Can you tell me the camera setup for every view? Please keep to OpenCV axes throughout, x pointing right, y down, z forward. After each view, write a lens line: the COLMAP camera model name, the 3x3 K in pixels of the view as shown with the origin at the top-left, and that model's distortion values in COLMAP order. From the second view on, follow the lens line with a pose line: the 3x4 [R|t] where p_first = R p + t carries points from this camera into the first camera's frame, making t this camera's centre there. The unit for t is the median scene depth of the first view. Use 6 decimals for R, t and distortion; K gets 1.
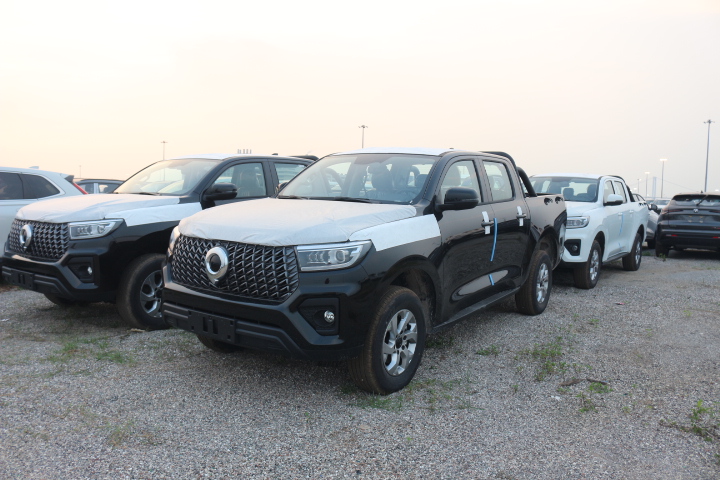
lens RADIAL K [[734.7, 0, 360.0], [0, 734.7, 240.0], [0, 0, 1]] dist [-0.003730, -0.000930]
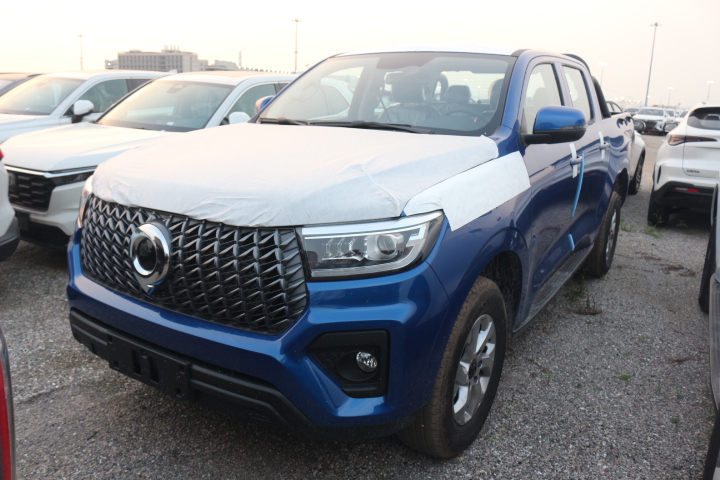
lens RADIAL K [[747.6, 0, 360.4], [0, 747.6, 297.4], [0, 0, 1]] dist [-0.077653, -0.009755]
pose [[0.999730, -0.007719, 0.021927, -0.053625], [0.003527, 0.982709, 0.185125, -0.036773], [-0.022977, -0.184998, 0.982470, 0.454437]]
